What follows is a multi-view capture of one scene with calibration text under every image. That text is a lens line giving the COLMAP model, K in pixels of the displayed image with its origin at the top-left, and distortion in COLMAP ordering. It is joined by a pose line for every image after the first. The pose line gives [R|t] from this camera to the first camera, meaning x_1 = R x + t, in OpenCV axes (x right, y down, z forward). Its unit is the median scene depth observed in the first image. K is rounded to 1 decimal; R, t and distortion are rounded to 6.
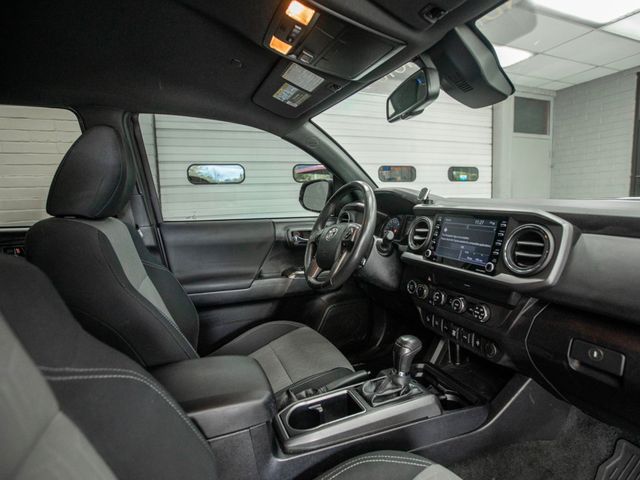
lens RADIAL K [[330.6, 0, 307.4], [0, 330.6, 239.3], [0, 0, 1]] dist [-0.031859, 0.000147]
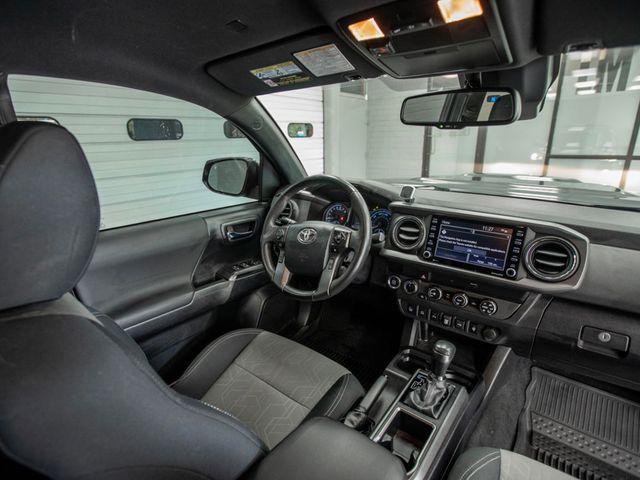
lens RADIAL K [[330.6, 0, 288.1], [0, 330.6, 242.3], [0, 0, 1]] dist [-0.031859, 0.000147]
pose [[0.885745, -0.135053, 0.444091, -0.456086], [0.062394, 0.982696, 0.174403, -0.194578], [-0.459960, -0.126768, 0.878844, 0.274840]]
